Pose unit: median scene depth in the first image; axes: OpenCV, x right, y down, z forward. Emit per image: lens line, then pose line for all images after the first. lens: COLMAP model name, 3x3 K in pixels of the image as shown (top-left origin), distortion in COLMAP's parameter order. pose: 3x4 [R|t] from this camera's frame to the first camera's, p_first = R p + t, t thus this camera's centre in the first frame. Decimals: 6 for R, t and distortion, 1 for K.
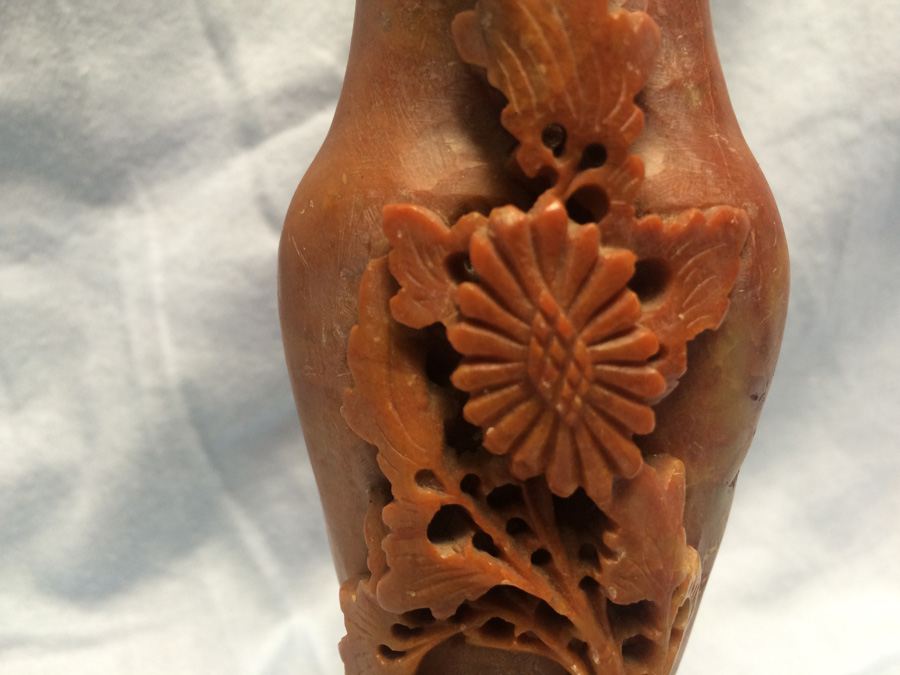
lens RADIAL K [[792.4, 0, 456.0], [0, 792.4, 354.0], [0, 0, 1]] dist [0.062025, -0.123136]
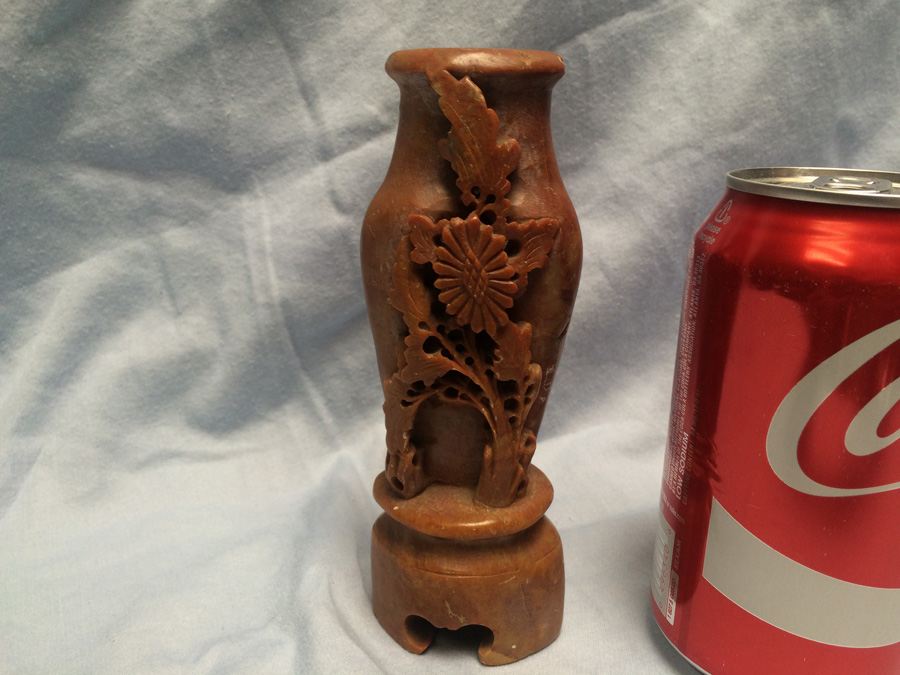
lens RADIAL K [[765.3, 0, 451.5], [0, 765.3, 350.3], [0, 0, 1]] dist [0.056635, -0.065376]
pose [[0.999494, 0.029937, -0.010765, 0.075980], [-0.029402, 0.998471, 0.046819, 0.115475], [0.012150, -0.046478, 0.998845, -1.338226]]
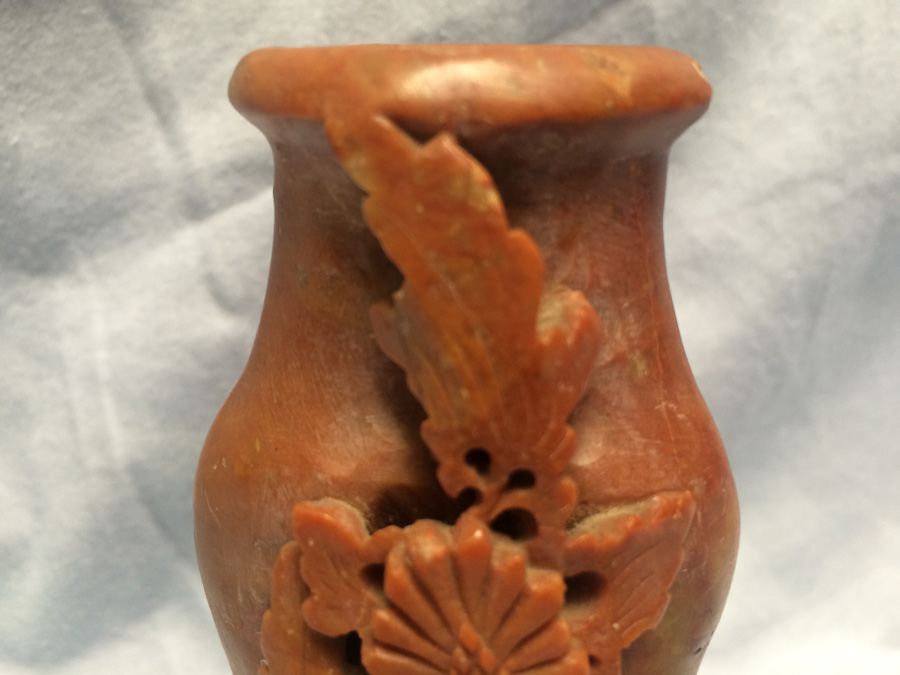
lens RADIAL K [[795.2, 0, 450.5], [0, 795.2, 350.5], [0, 0, 1]] dist [0.049890, -0.112309]
pose [[0.999886, 0.009503, 0.011732, 0.070102], [-0.010522, 0.995877, 0.090101, -0.416584], [-0.010827, -0.090214, 0.995864, 0.093190]]
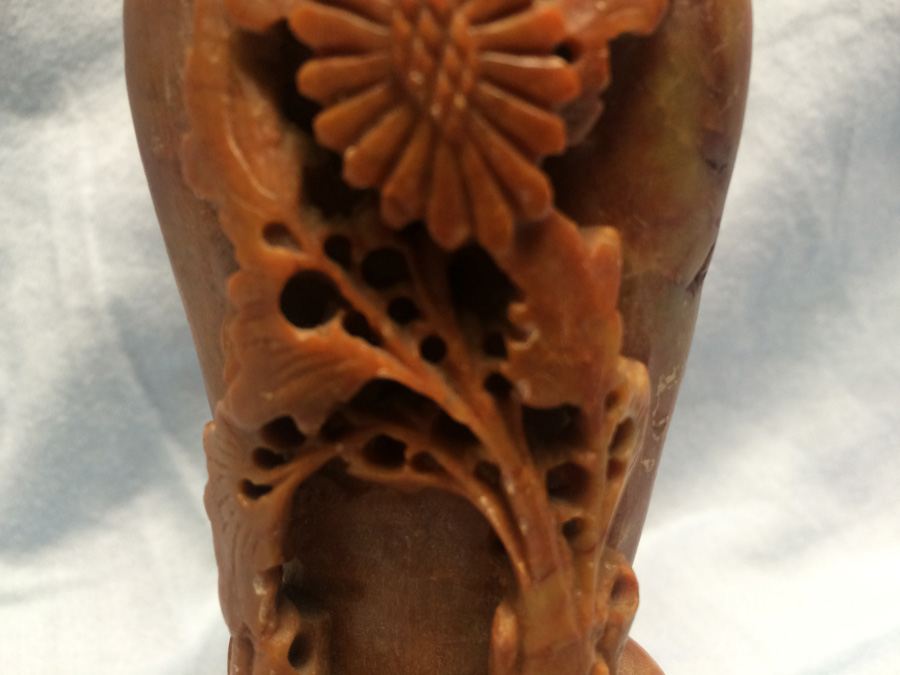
lens RADIAL K [[798.1, 0, 454.8], [0, 798.1, 350.9], [0, 0, 1]] dist [0.055208, -0.127069]
pose [[0.999646, -0.009824, -0.024740, 0.147329], [0.008689, 0.998923, -0.045576, 0.294792], [0.025161, 0.045345, 0.998654, 0.221788]]
